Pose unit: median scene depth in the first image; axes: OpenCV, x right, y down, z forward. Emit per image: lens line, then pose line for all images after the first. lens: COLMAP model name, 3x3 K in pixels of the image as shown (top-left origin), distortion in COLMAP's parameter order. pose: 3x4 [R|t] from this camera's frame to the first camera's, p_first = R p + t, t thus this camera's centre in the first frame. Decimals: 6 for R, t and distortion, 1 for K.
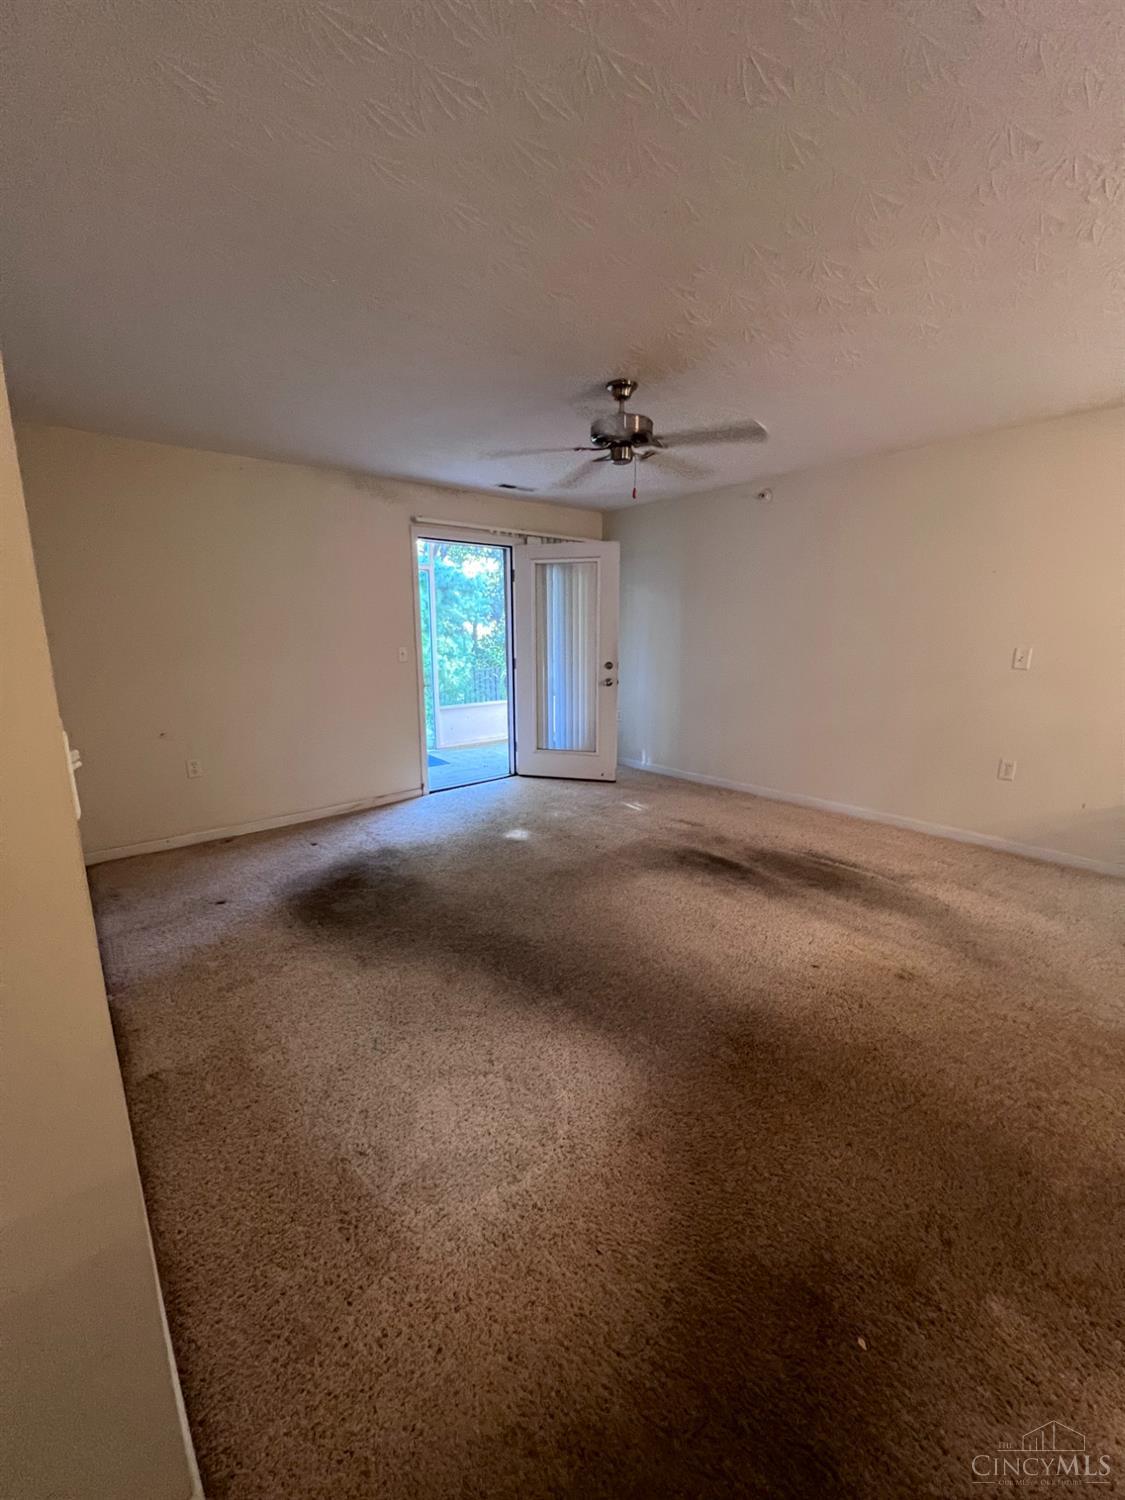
lens RADIAL K [[611.0, 0, 562.5], [0, 611.0, 750.0], [0, 0, 1]] dist [-0.020801, -0.000078]
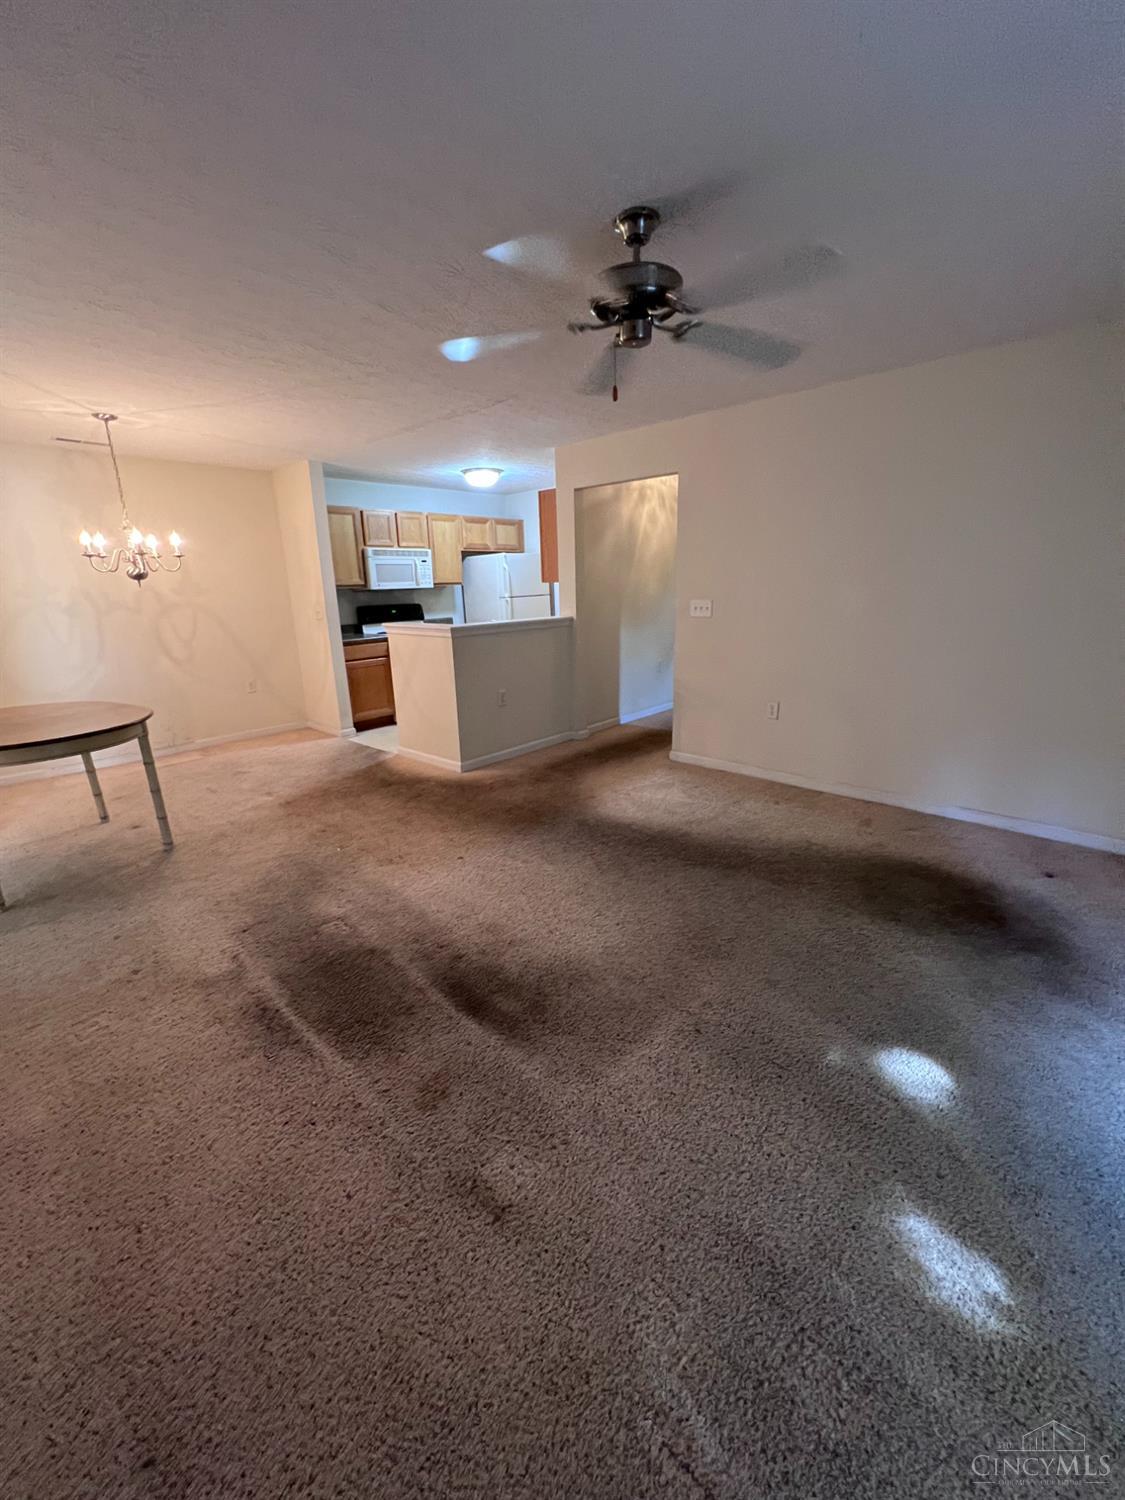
lens RADIAL K [[611.0, 0, 562.5], [0, 611.0, 750.0], [0, 0, 1]] dist [-0.020801, -0.000078]
pose [[-0.992569, 0.067577, -0.101194, 0.230314], [0.013708, 0.888418, 0.458832, -0.319651], [0.120909, 0.454035, -0.882742, 1.517591]]
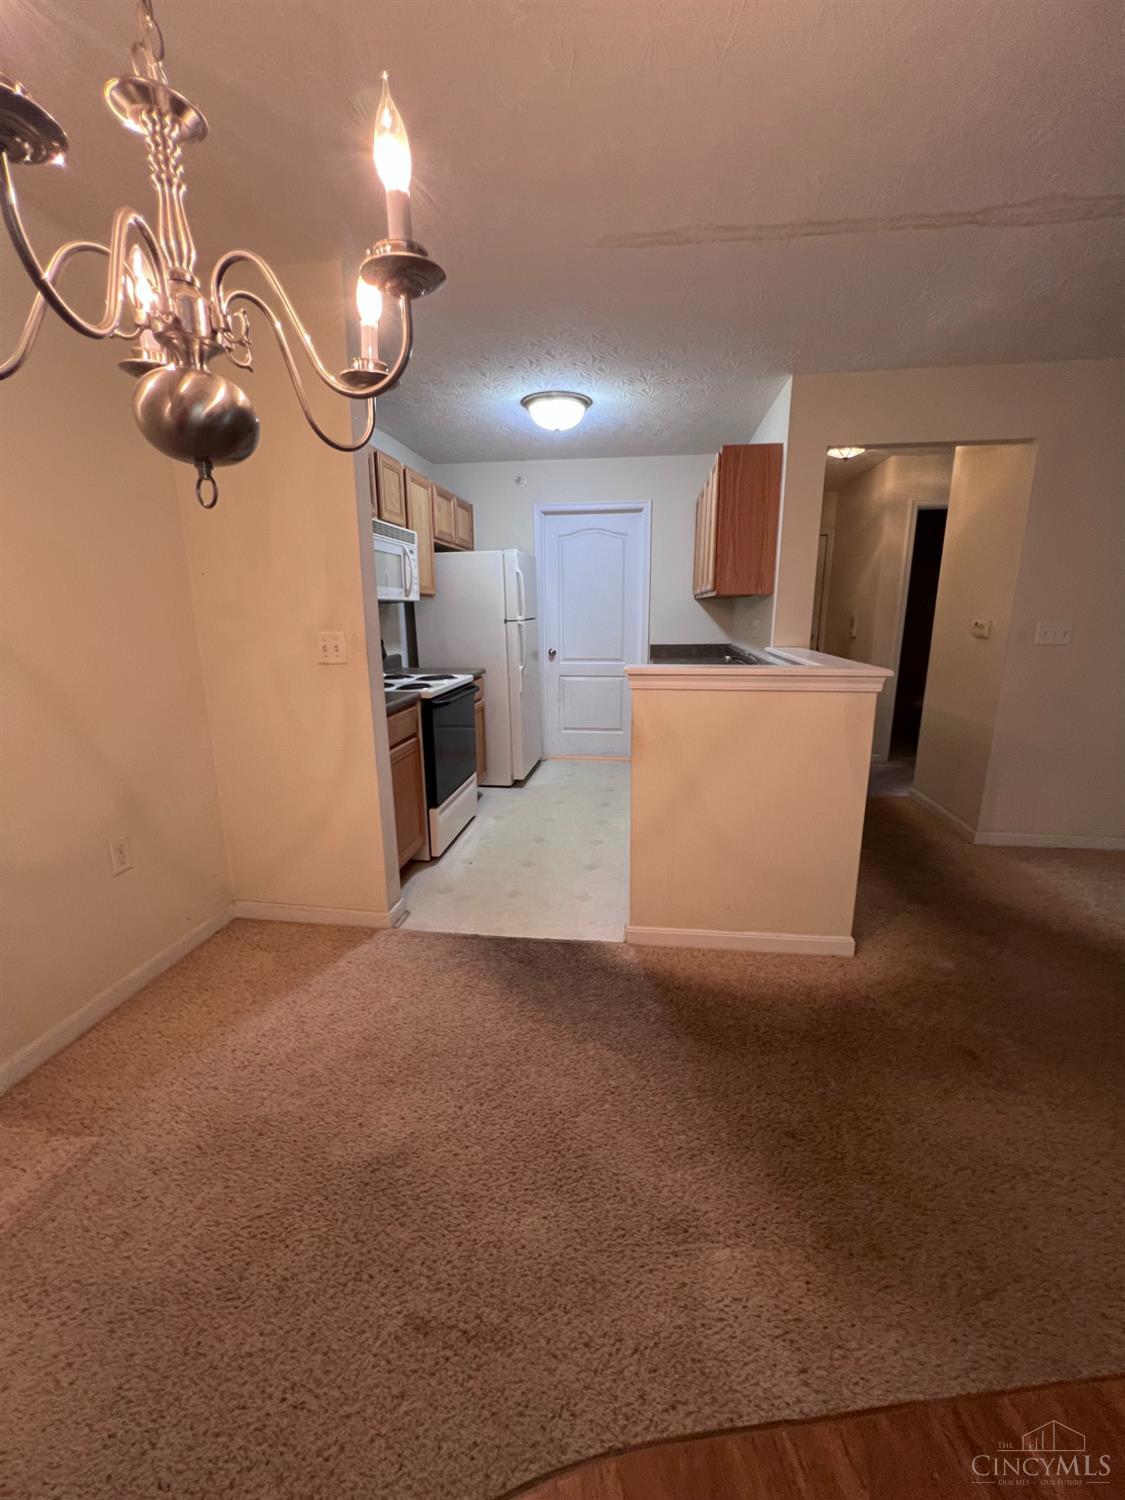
lens RADIAL K [[611.0, 0, 562.5], [0, 611.0, 750.0], [0, 0, 1]] dist [-0.020801, -0.000078]
pose [[-0.744542, 0.166436, -0.646495, 0.981569], [-0.121233, 0.918610, 0.376110, -0.077311], [0.656475, 0.358406, -0.663766, 0.443399]]
